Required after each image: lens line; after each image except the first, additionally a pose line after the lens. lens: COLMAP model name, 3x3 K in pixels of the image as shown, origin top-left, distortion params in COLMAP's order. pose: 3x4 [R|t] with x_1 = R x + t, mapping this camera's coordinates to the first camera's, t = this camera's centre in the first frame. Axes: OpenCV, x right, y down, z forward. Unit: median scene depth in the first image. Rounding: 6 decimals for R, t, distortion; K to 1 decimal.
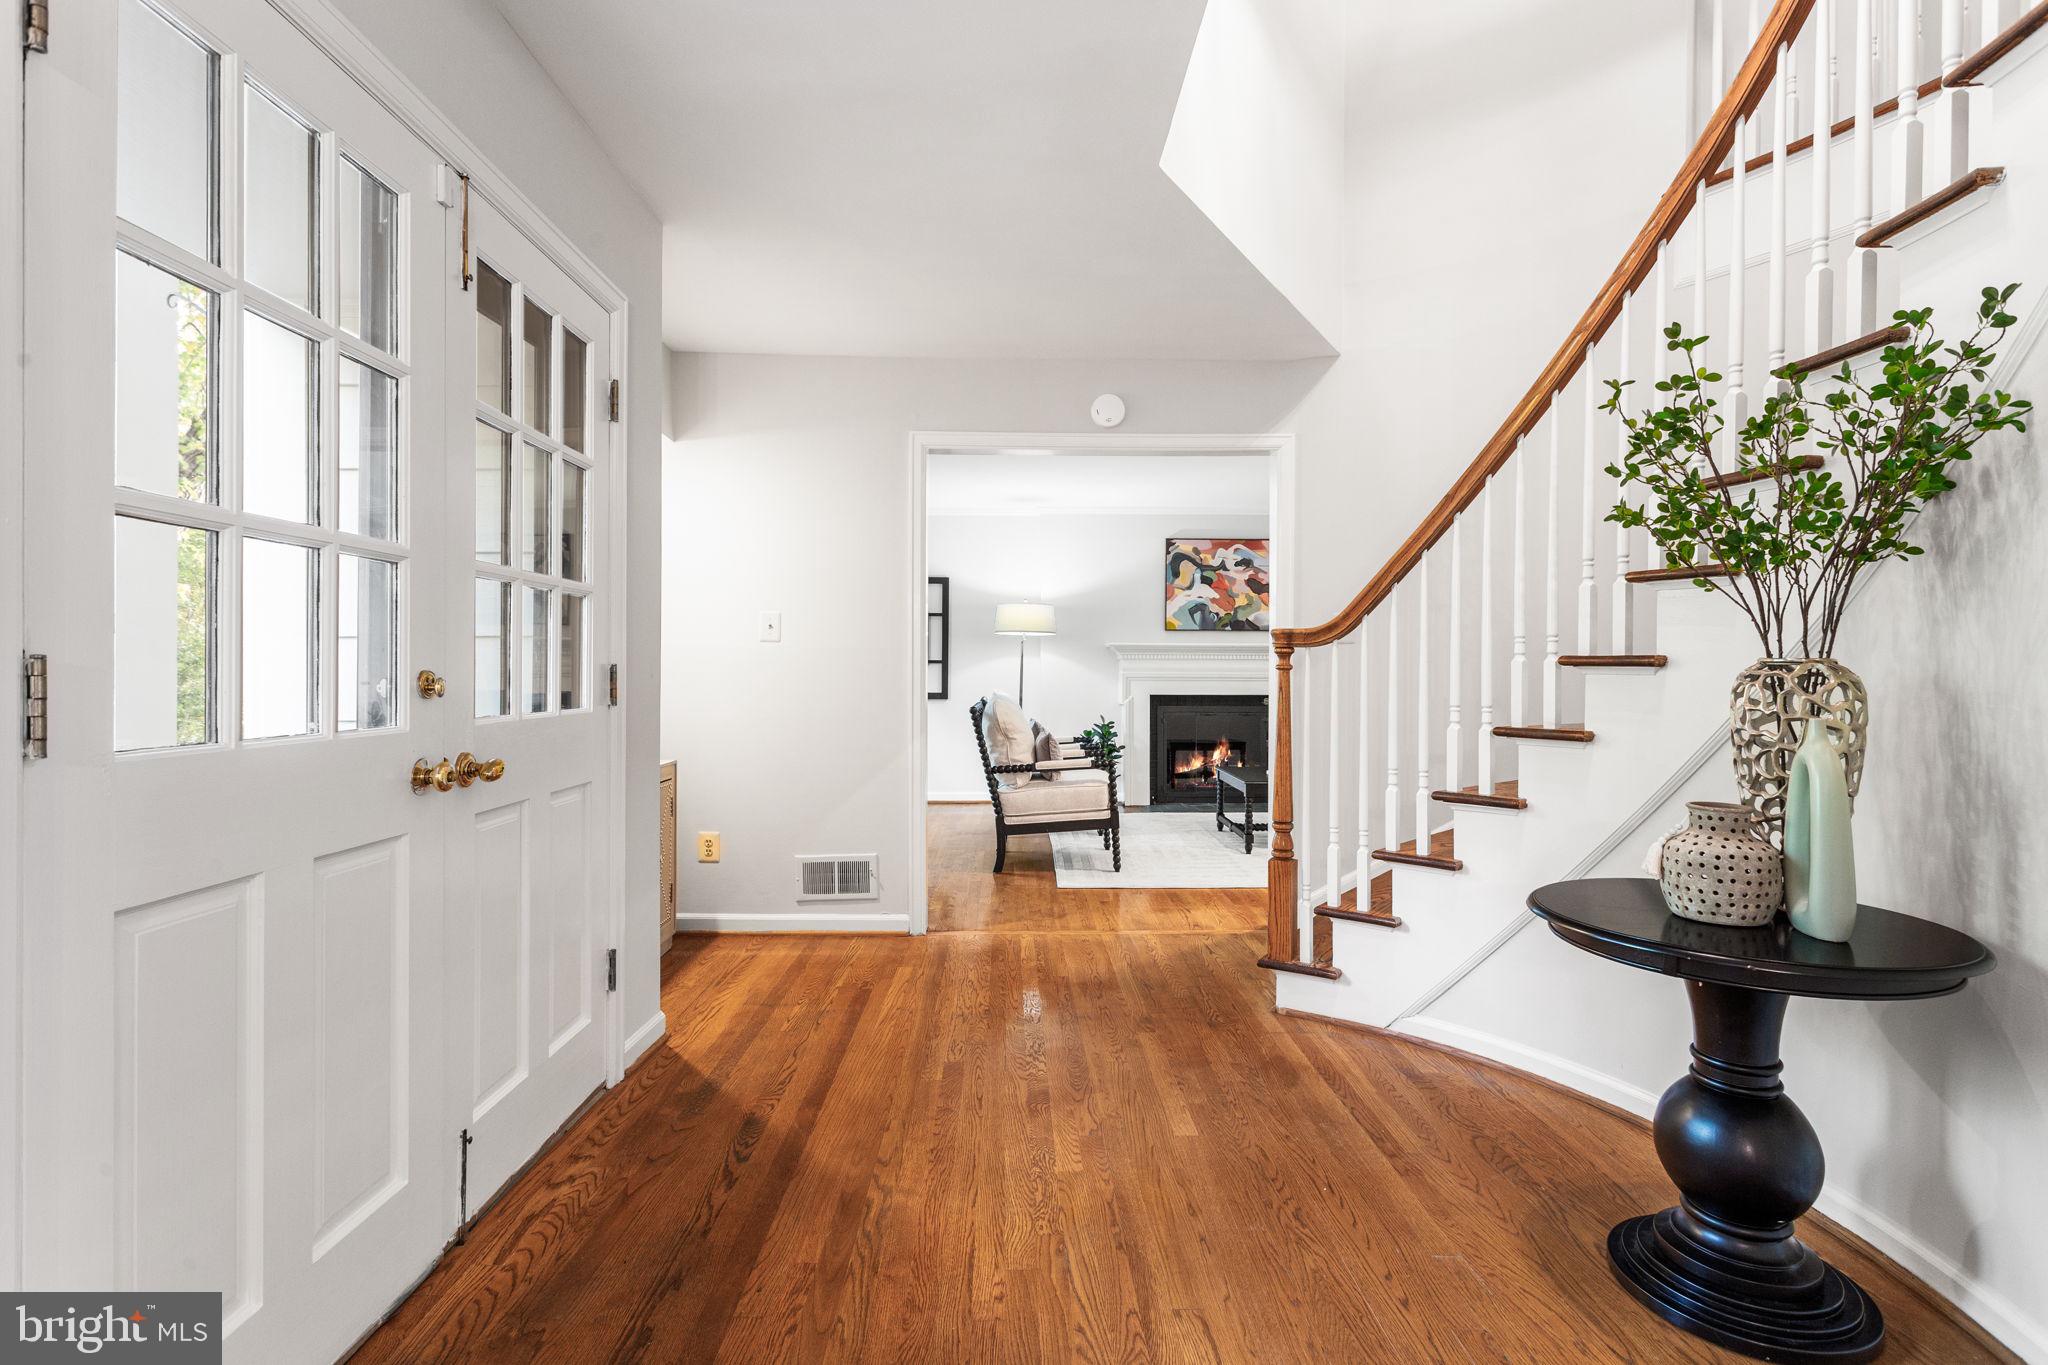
lens RADIAL K [[987.3, 0, 1043.0], [0, 987.3, 652.2], [0, 0, 1]] dist [-0.000338, 0.000083]
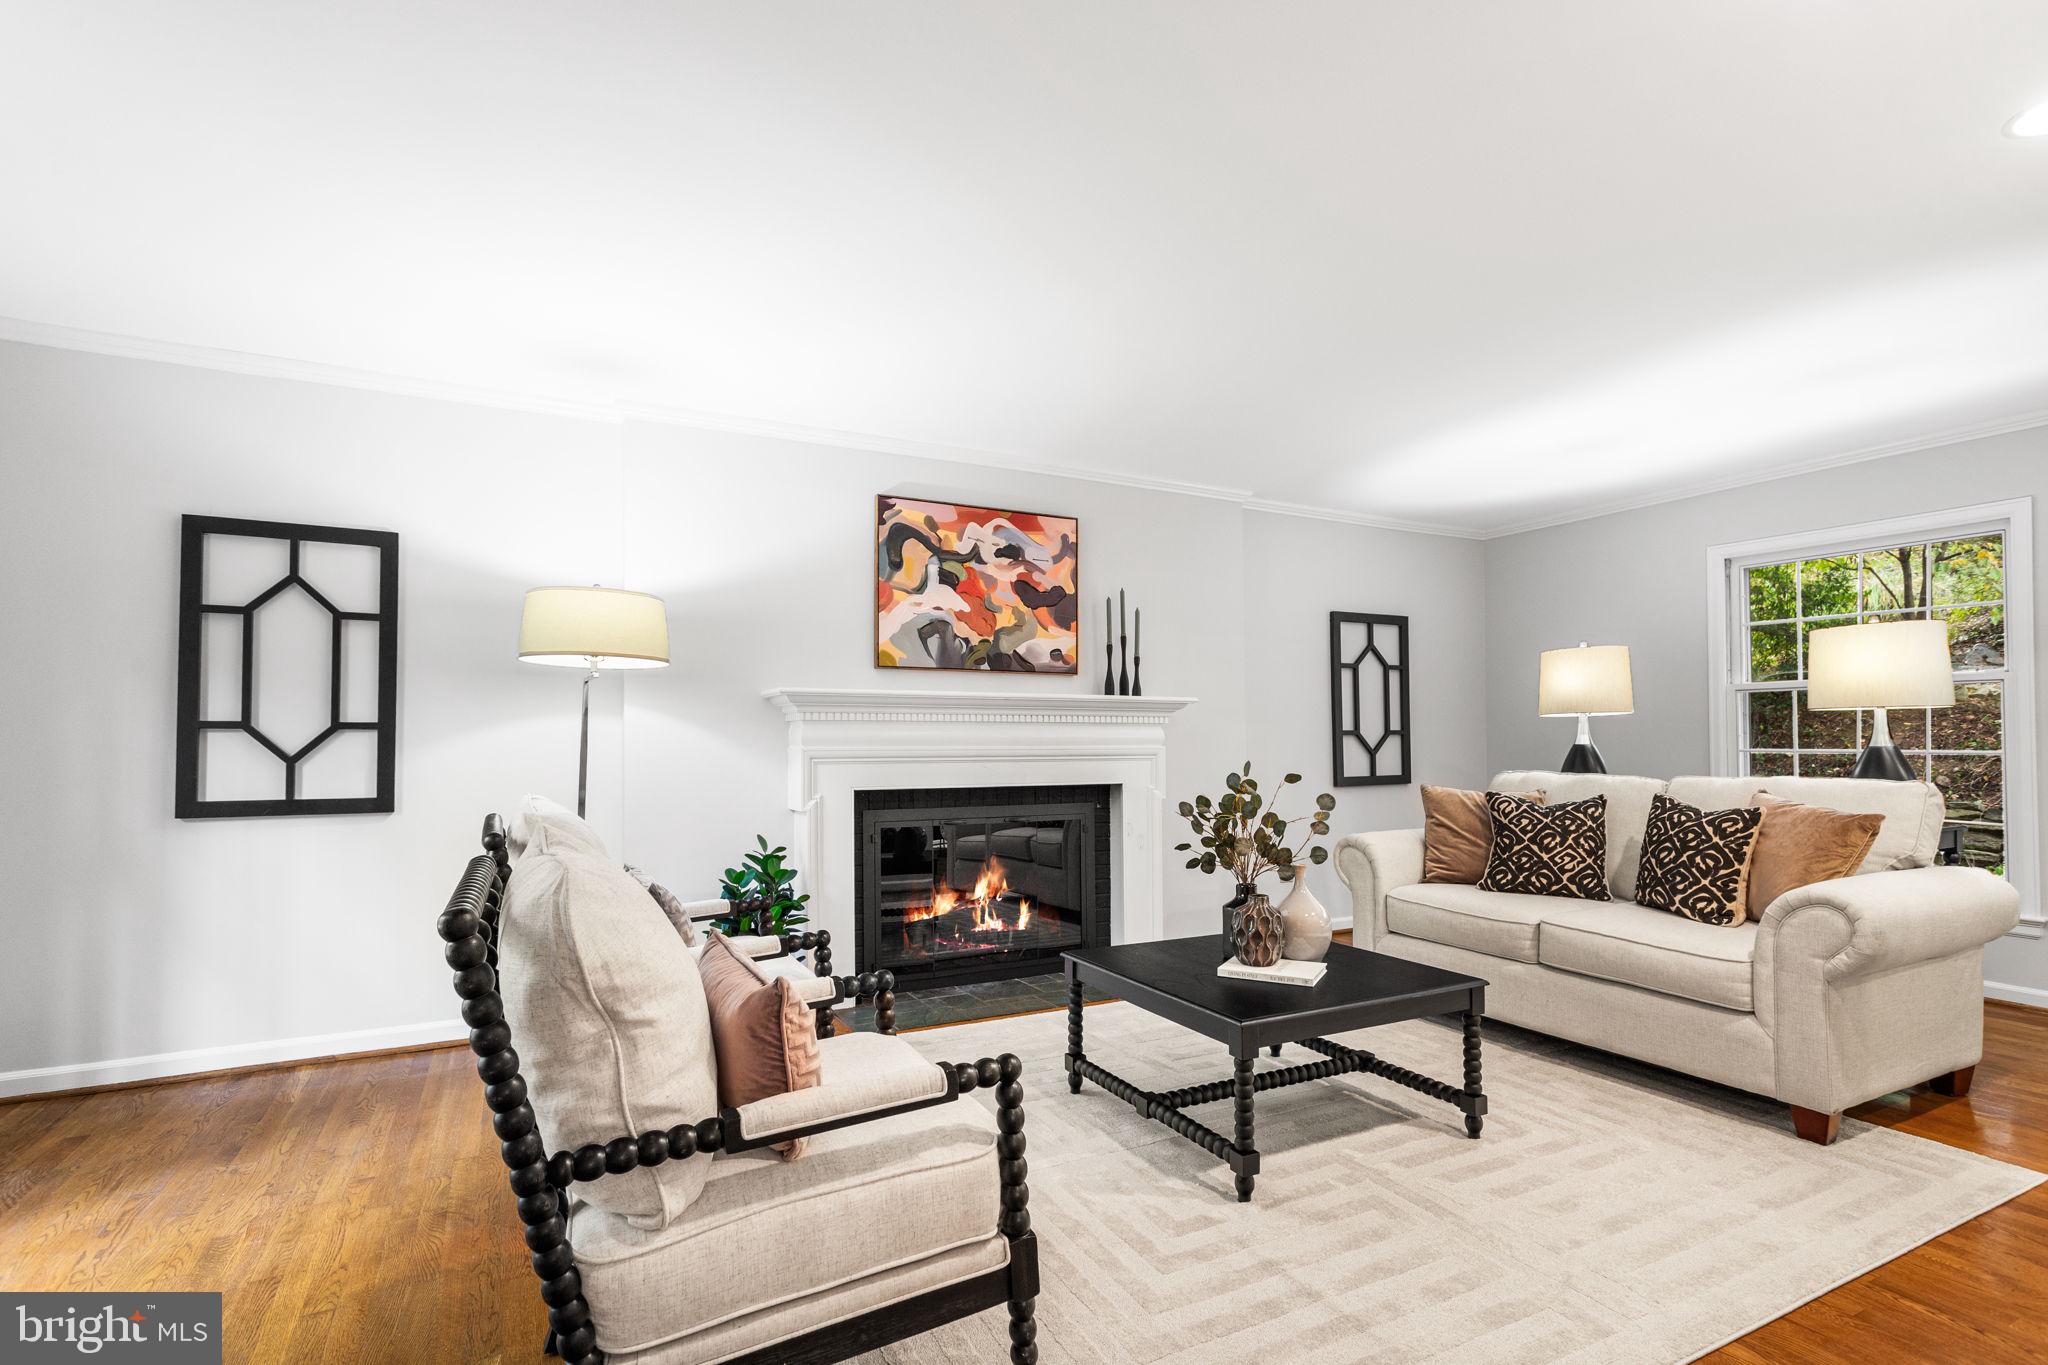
lens RADIAL K [[987.4, 0, 1021.8], [0, 987.4, 719.5], [0, 0, 1]] dist [-0.000159, 0.000062]
pose [[0.902624, 0.004109, 0.430410, -0.033843], [-0.002574, 0.999988, -0.004148, 0.008008], [-0.430422, 0.002636, 0.902624, 0.486623]]
